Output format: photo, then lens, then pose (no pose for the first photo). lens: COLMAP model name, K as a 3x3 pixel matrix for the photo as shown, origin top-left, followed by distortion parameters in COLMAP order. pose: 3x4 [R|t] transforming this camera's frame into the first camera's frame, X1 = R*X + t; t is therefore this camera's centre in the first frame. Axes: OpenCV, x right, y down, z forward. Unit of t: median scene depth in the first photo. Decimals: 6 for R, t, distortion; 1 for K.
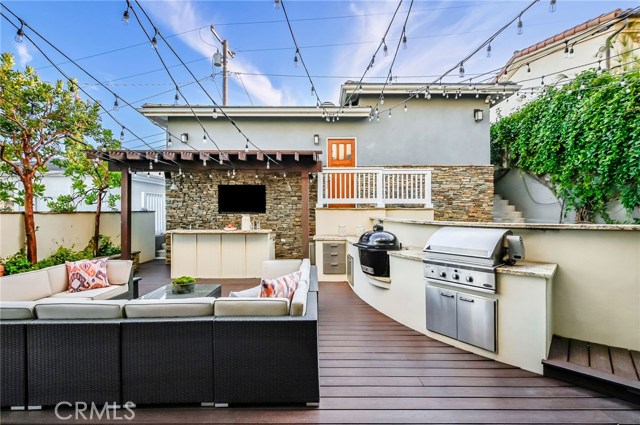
lens RADIAL K [[291.5, 0, 322.2], [0, 291.5, 208.9], [0, 0, 1]] dist [-0.006362, -0.001847]
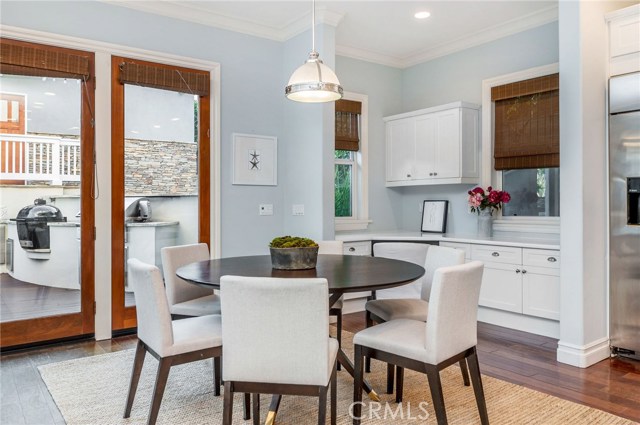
lens RADIAL K [[478.2, 0, 305.4], [0, 478.2, 189.8], [0, 0, 1]] dist [0.022551, 0.006857]
pose [[0.823046, 0.011725, 0.567853, 0.001984], [-0.000845, 0.999811, -0.019420, 0.030487], [-0.567974, 0.015504, 0.822901, -0.473153]]
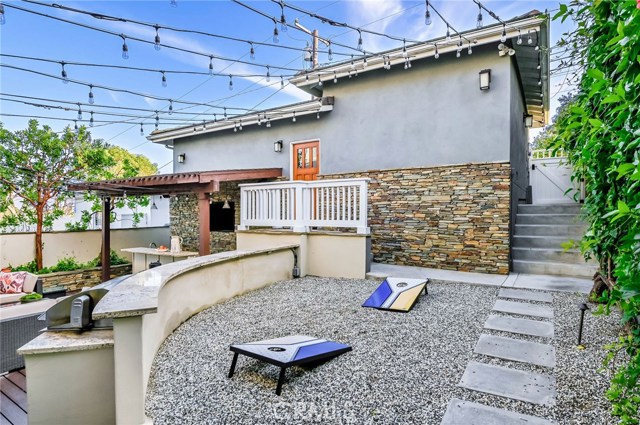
lens RADIAL K [[349.9, 0, 322.1], [0, 349.9, 214.0], [0, 0, 1]] dist [-0.020073, -0.002674]
pose [[0.845311, 0.000343, -0.534275, 0.649049], [0.007367, 0.999897, 0.012296, -0.054399], [0.534224, -0.014330, 0.845221, 0.204869]]
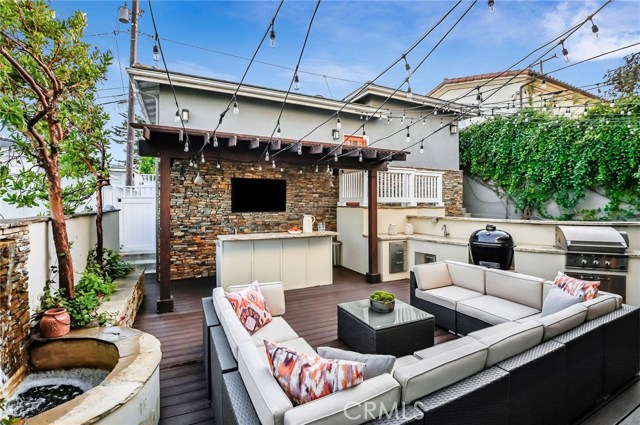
lens RADIAL K [[291.5, 0, 321.2], [0, 291.5, 201.7], [0, 0, 1]] dist [-0.006362, -0.001847]
pose [[0.901466, 0.005679, 0.432812, -0.488608], [-0.006427, 0.999979, 0.000266, -0.016552], [-0.432802, -0.003021, 0.901484, 0.147976]]
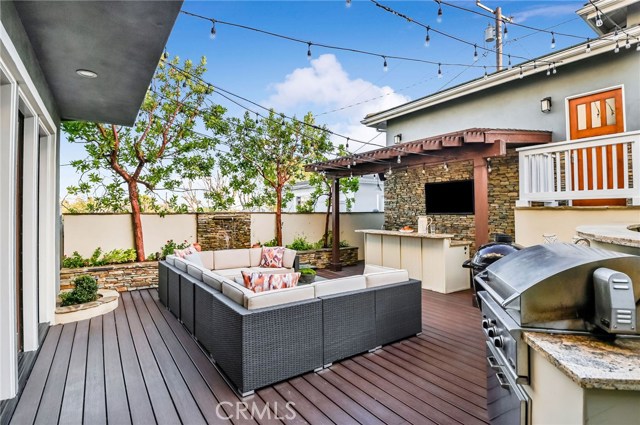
lens RADIAL K [[322.7, 0, 317.0], [0, 322.7, 210.1], [0, 0, 1]] dist [-0.028127, -0.001635]
pose [[0.553499, -0.004894, -0.832835, 0.297642], [0.005242, 0.999983, -0.002392, 0.002838], [0.832833, -0.003042, 0.553516, 0.159292]]
